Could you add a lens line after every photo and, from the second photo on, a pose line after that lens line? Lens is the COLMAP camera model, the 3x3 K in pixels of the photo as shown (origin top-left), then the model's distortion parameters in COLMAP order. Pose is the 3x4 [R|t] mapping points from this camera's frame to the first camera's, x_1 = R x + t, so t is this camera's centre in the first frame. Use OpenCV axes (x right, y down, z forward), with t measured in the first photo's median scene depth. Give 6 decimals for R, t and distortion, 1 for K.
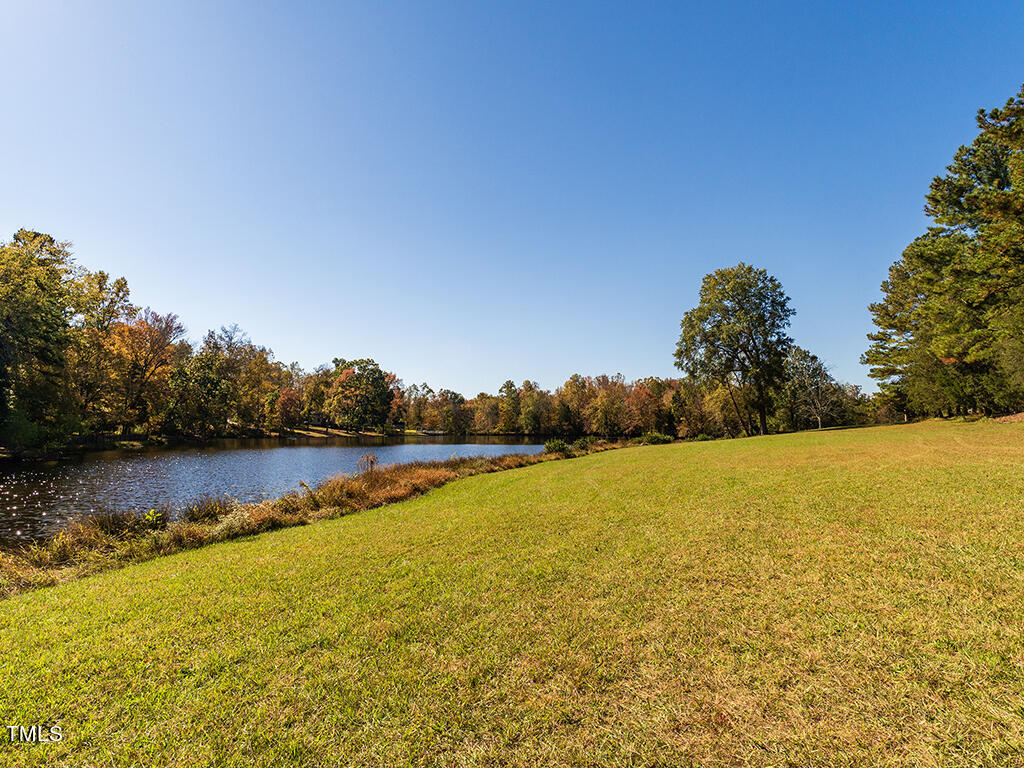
lens RADIAL K [[543.7, 0, 475.6], [0, 543.7, 384.8], [0, 0, 1]] dist [0.000015, -0.000574]
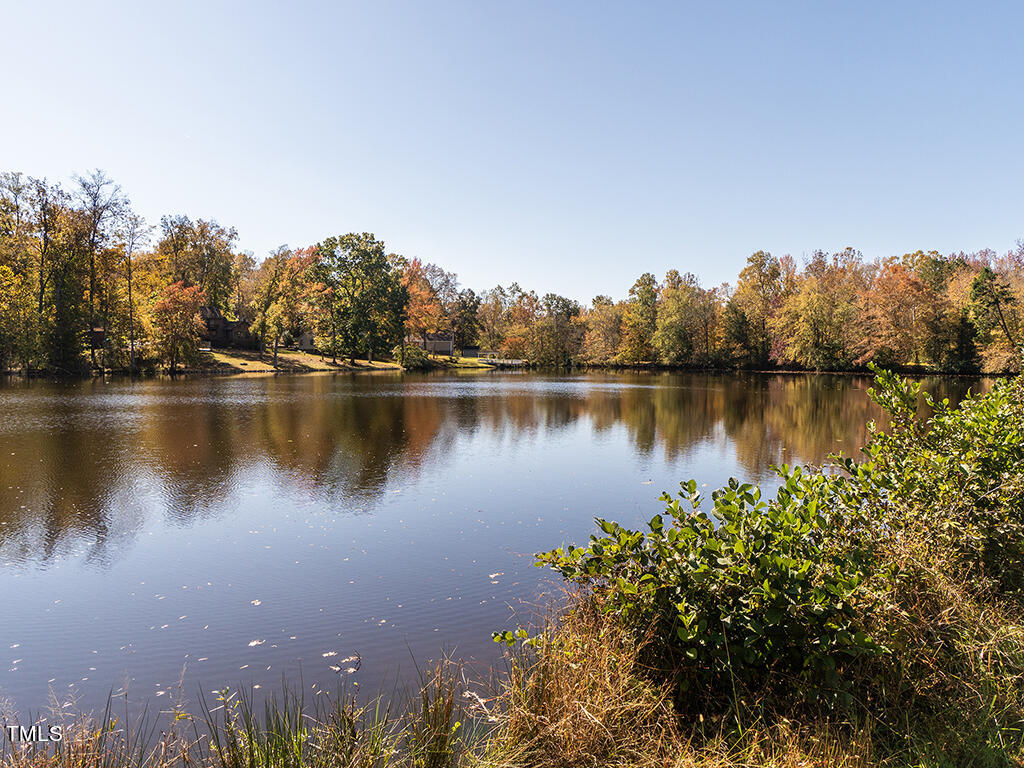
lens RADIAL K [[640.9, 0, 511.7], [0, 640.9, 382.3], [0, 0, 1]] dist [-0.020847, 0.000513]
pose [[0.970513, 0.008373, -0.240905, 0.109164], [0.020353, 0.992981, 0.116506, 0.030983], [0.240190, -0.117973, 0.963531, 0.361062]]
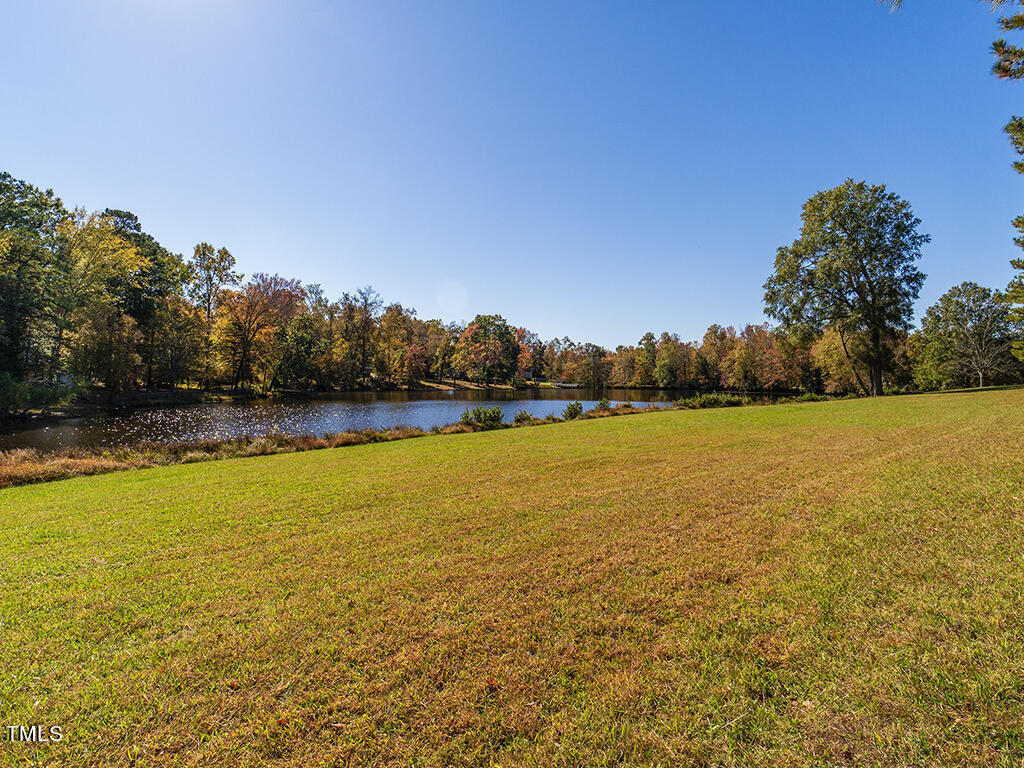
lens RADIAL K [[513.0, 0, 519.0], [0, 513.0, 385.4], [0, 0, 1]] dist [-0.002776, 0.000473]
pose [[0.965275, 0.006648, -0.261152, 0.096801], [0.017474, 0.995794, 0.089939, -0.000584], [0.260651, -0.091379, 0.961099, 0.057669]]
